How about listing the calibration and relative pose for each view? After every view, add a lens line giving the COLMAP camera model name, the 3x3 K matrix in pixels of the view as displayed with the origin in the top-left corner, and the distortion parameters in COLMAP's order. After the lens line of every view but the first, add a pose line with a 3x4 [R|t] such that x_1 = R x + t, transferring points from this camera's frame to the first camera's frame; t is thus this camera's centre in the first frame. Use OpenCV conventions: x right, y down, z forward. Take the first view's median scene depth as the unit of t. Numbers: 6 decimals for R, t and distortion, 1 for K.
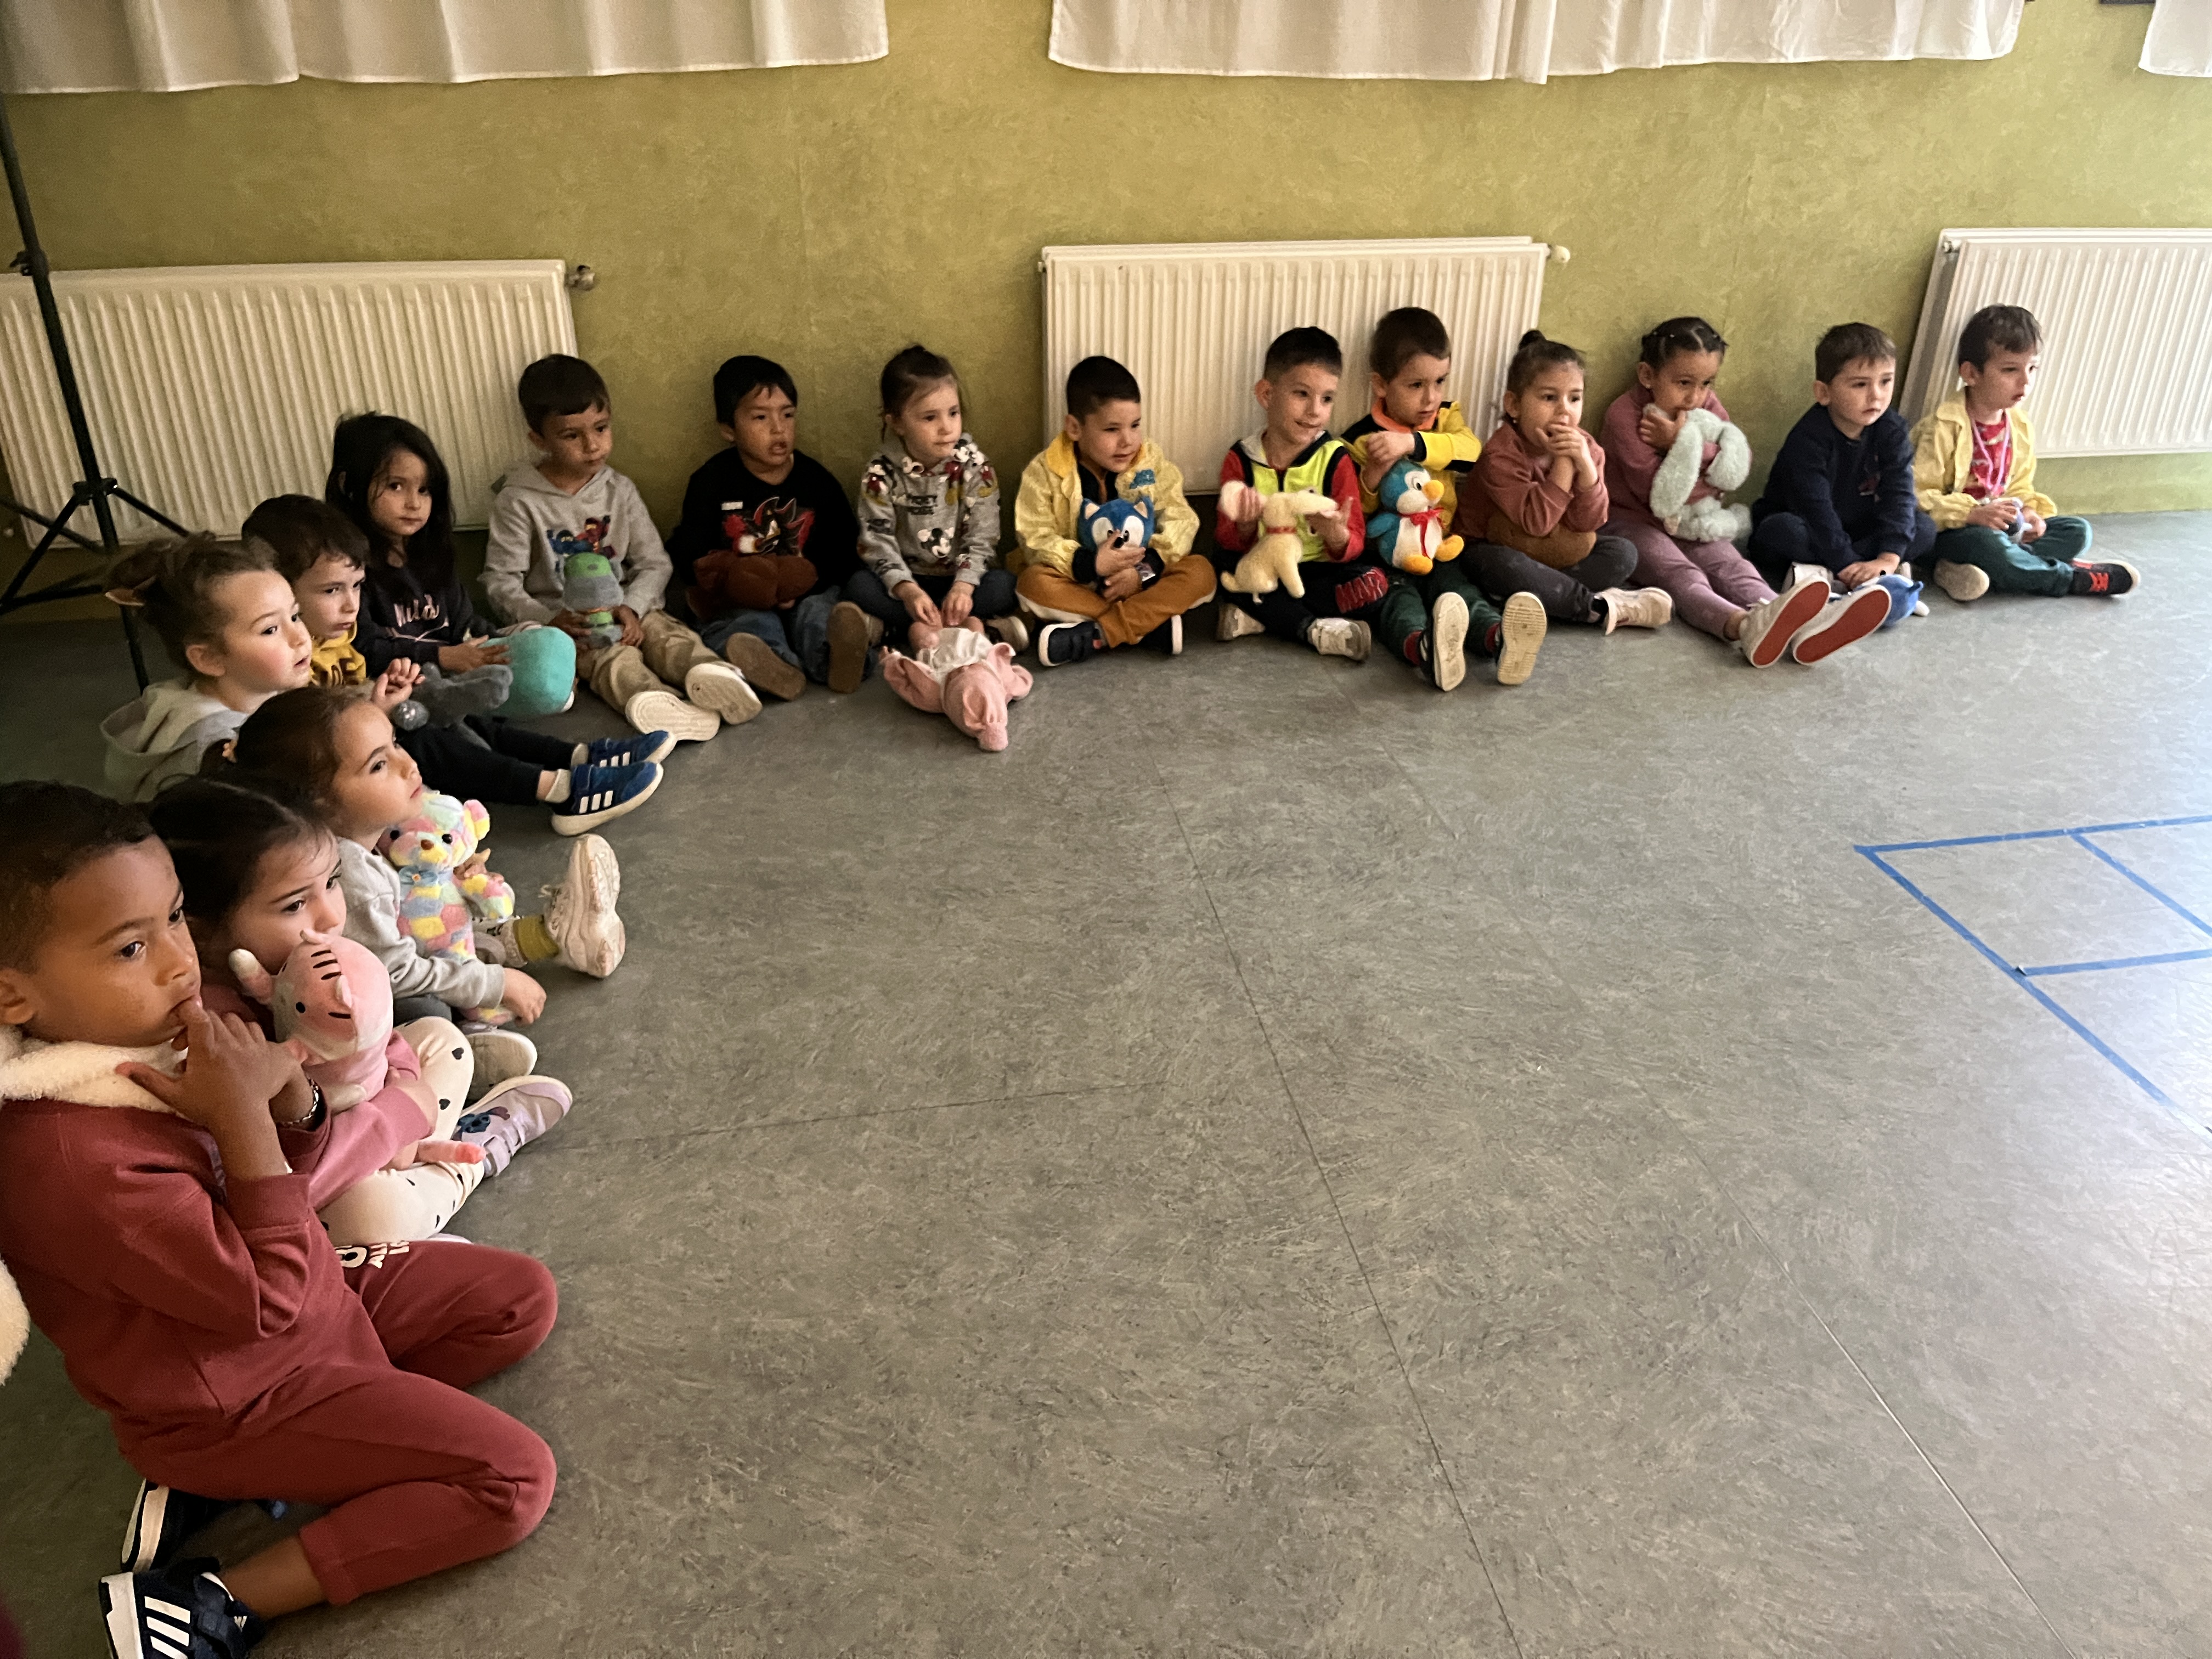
lens RADIAL K [[1667.0, 0, 1100.4], [0, 1667.0, 836.4], [0, 0, 1]] dist [0.058515, -0.087559]
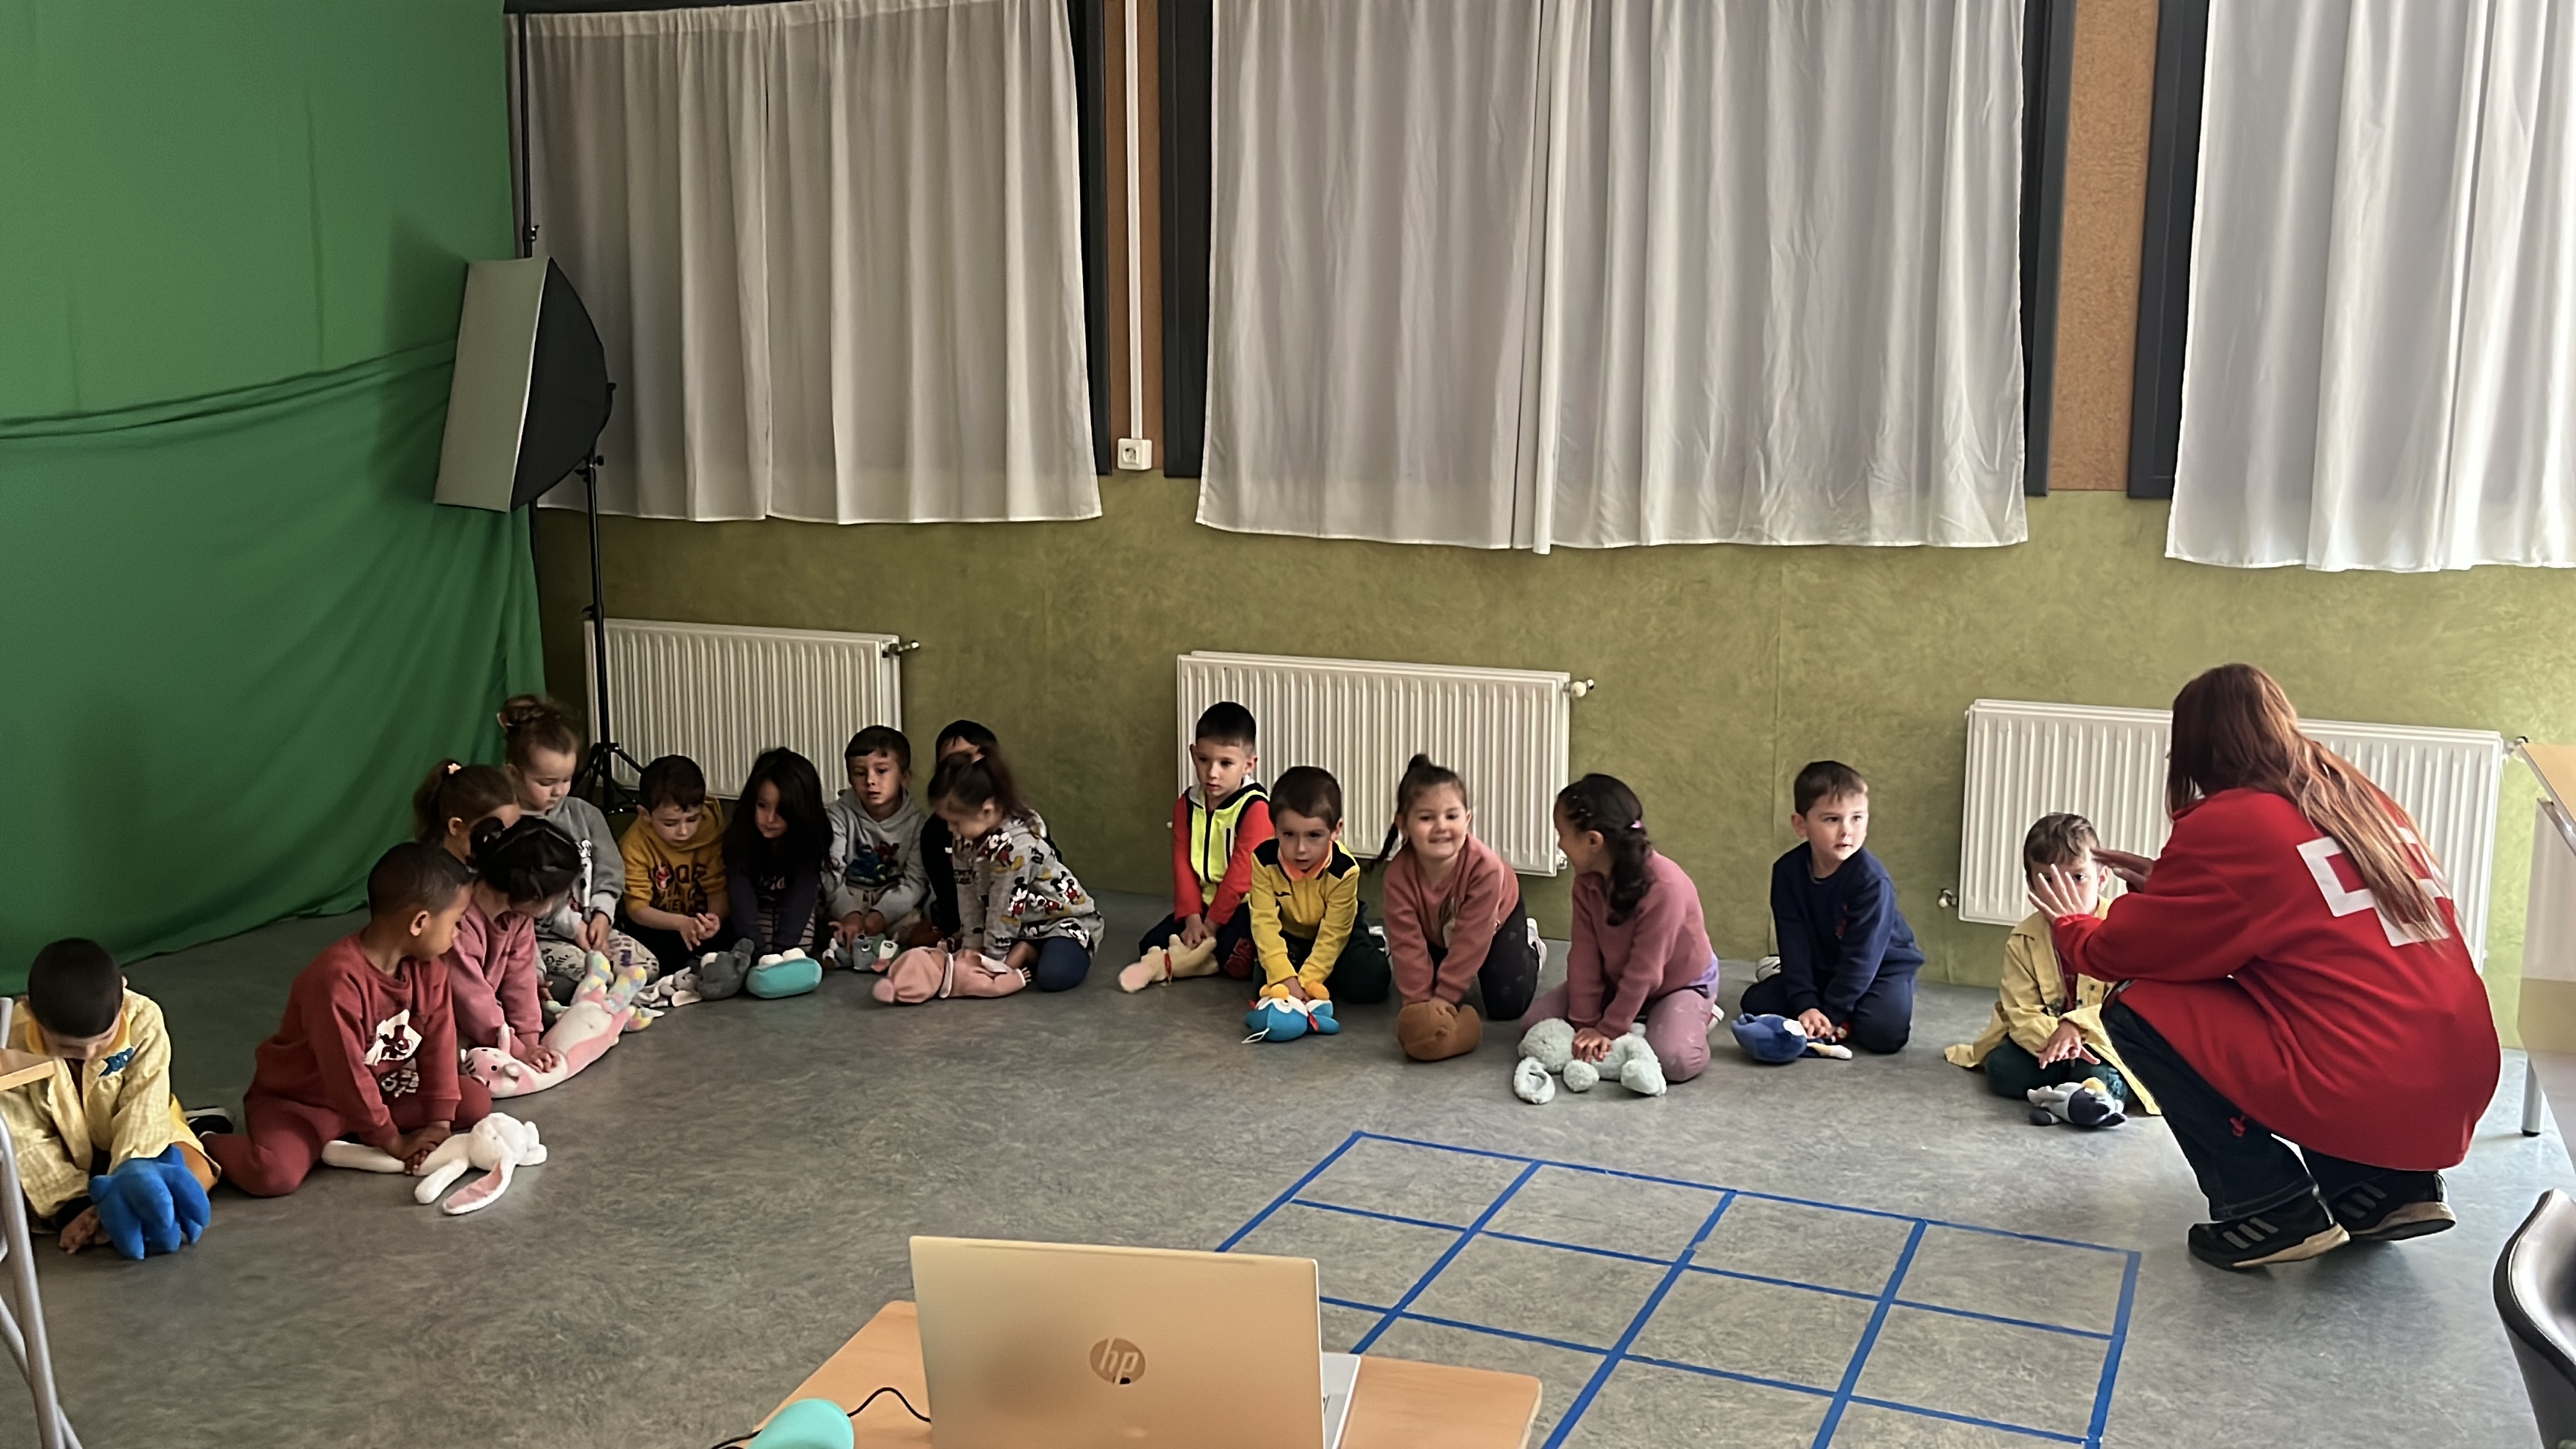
lens RADIAL K [[2211.1, 0, 1282.5], [0, 2211.1, 741.7], [0, 0, 1]] dist [0.049370, -0.081411]
pose [[0.822804, 0.087306, -0.561580, 1.012092], [-0.261984, 0.935146, -0.238466, 0.110265], [0.504340, 0.343336, 0.792314, -0.313736]]
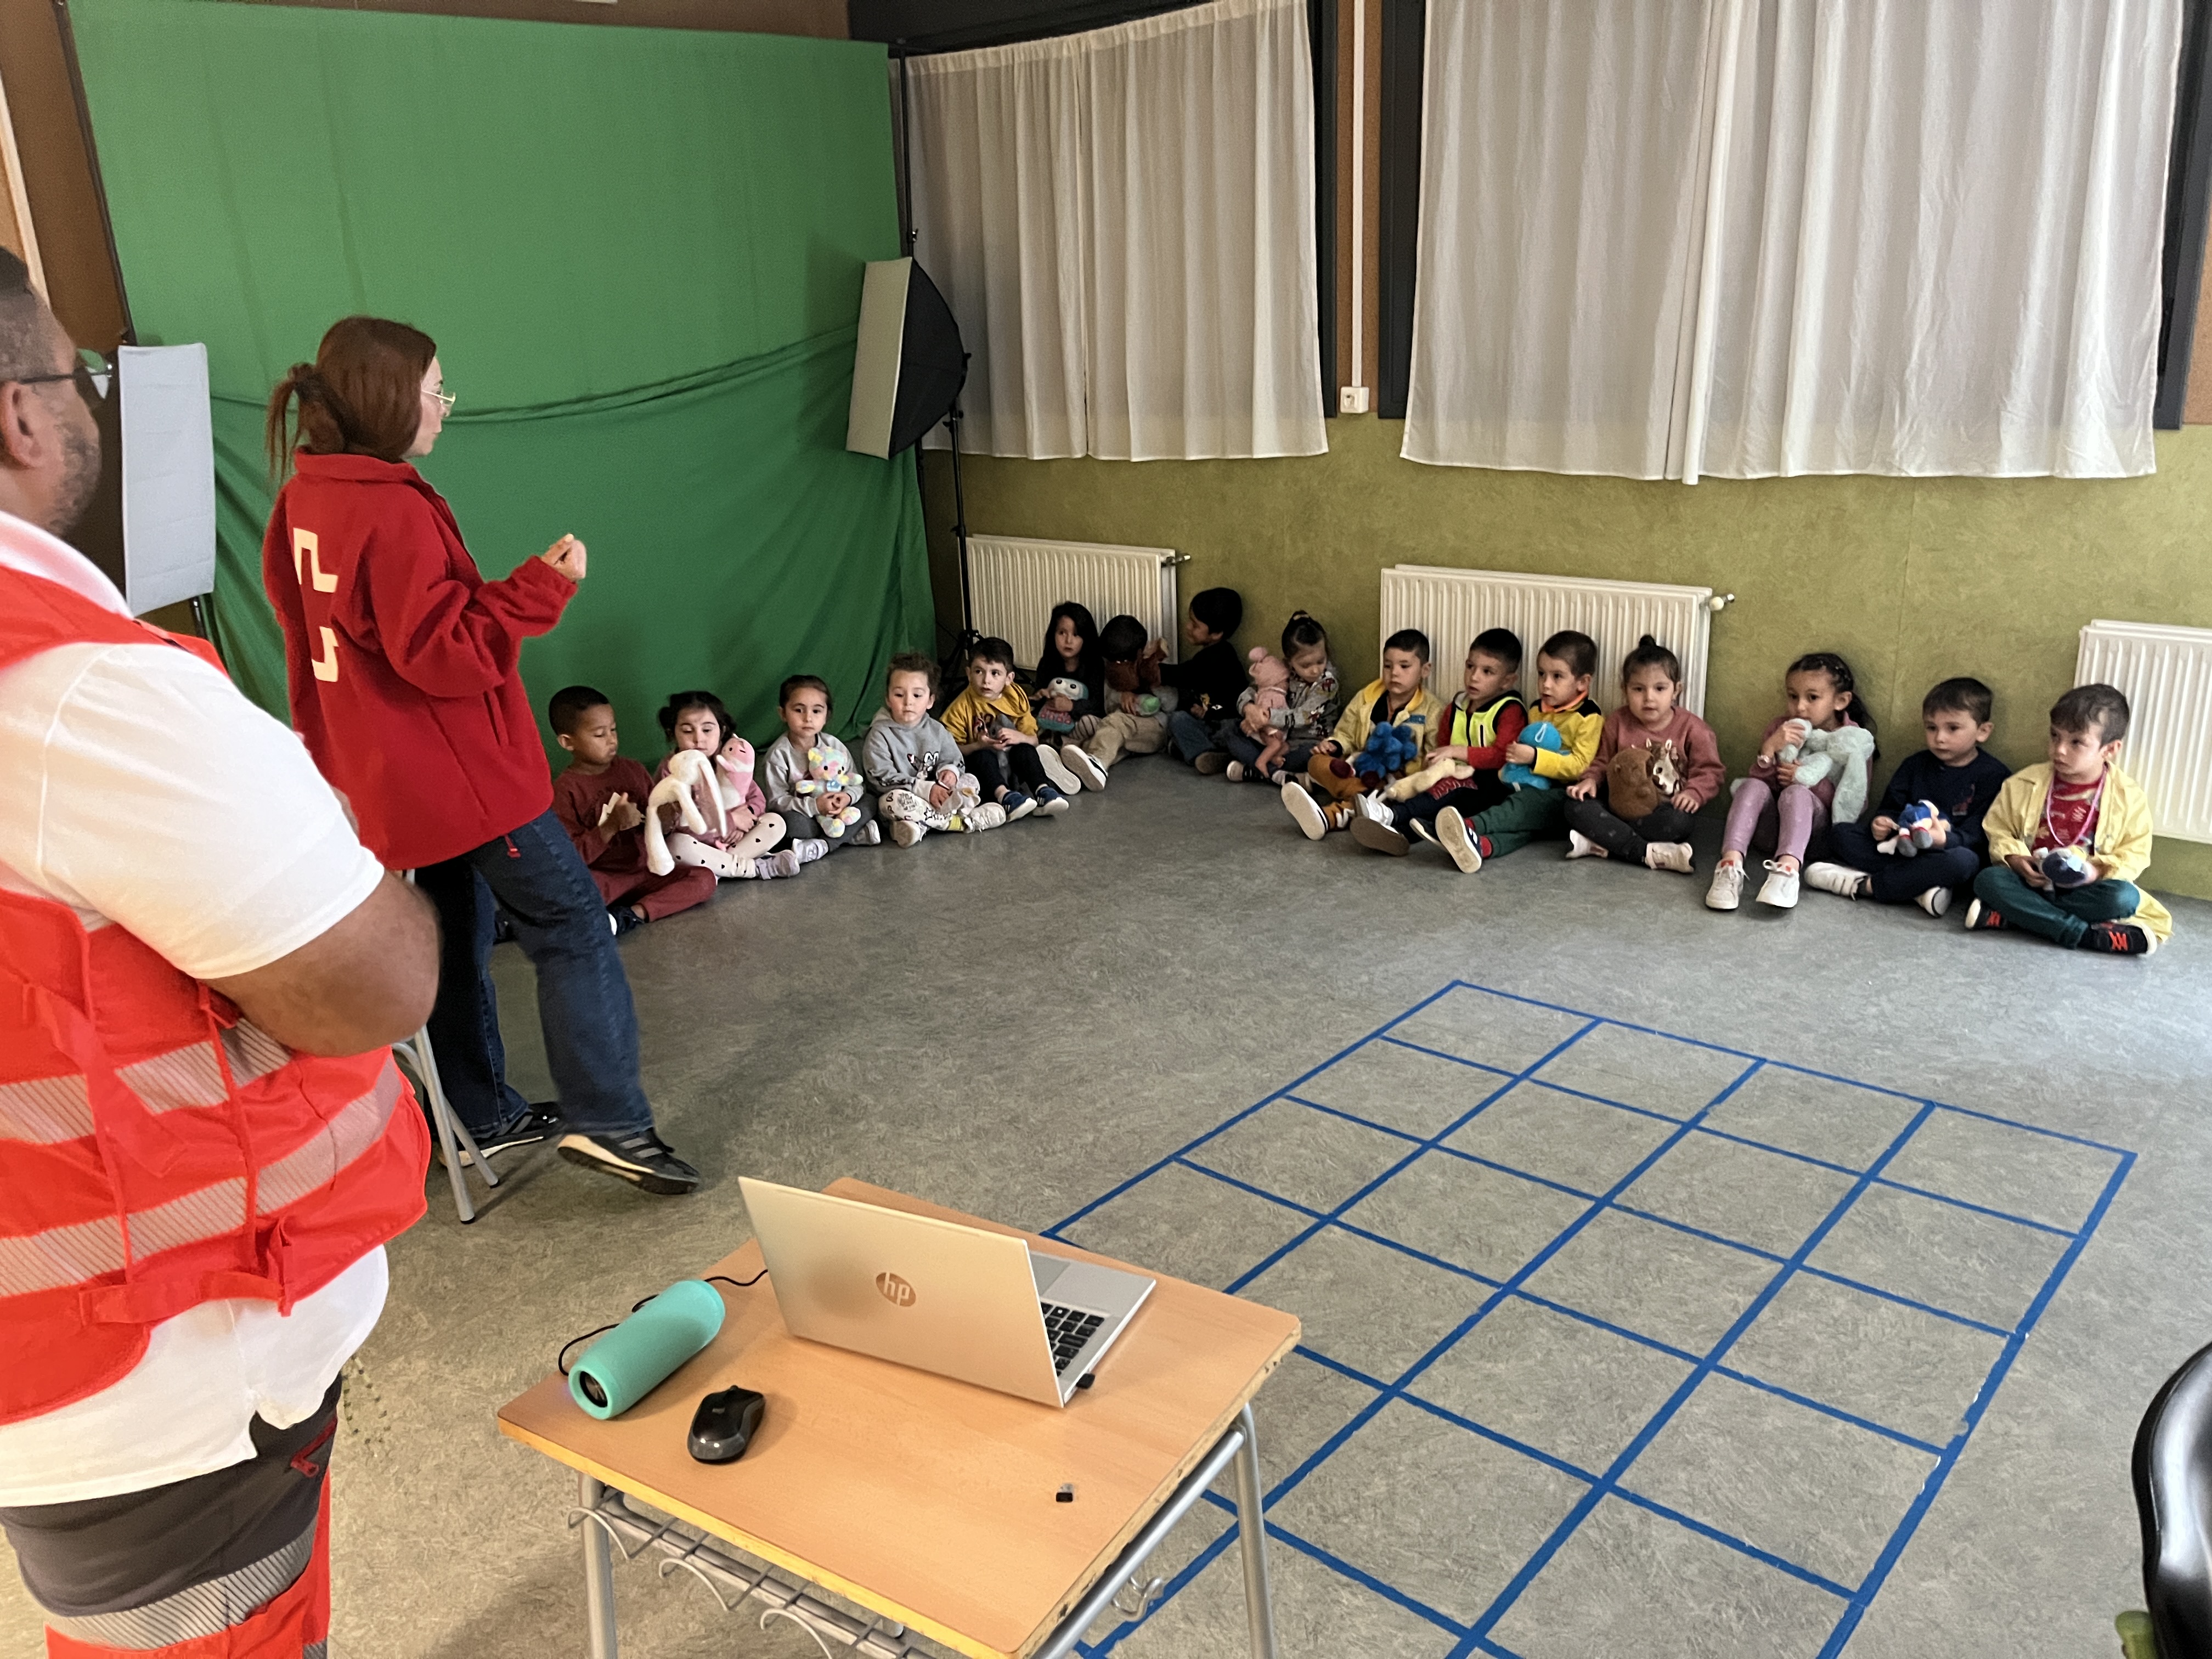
lens RADIAL K [[1667.0, 0, 1095.9], [0, 1667.0, 847.3], [0, 0, 1]] dist [0.058515, -0.087559]
pose [[0.616332, 0.211557, -0.758537, 1.075233], [-0.326314, 0.945260, -0.001504, 0.001698], [0.716697, 0.248448, 0.651628, -0.187499]]
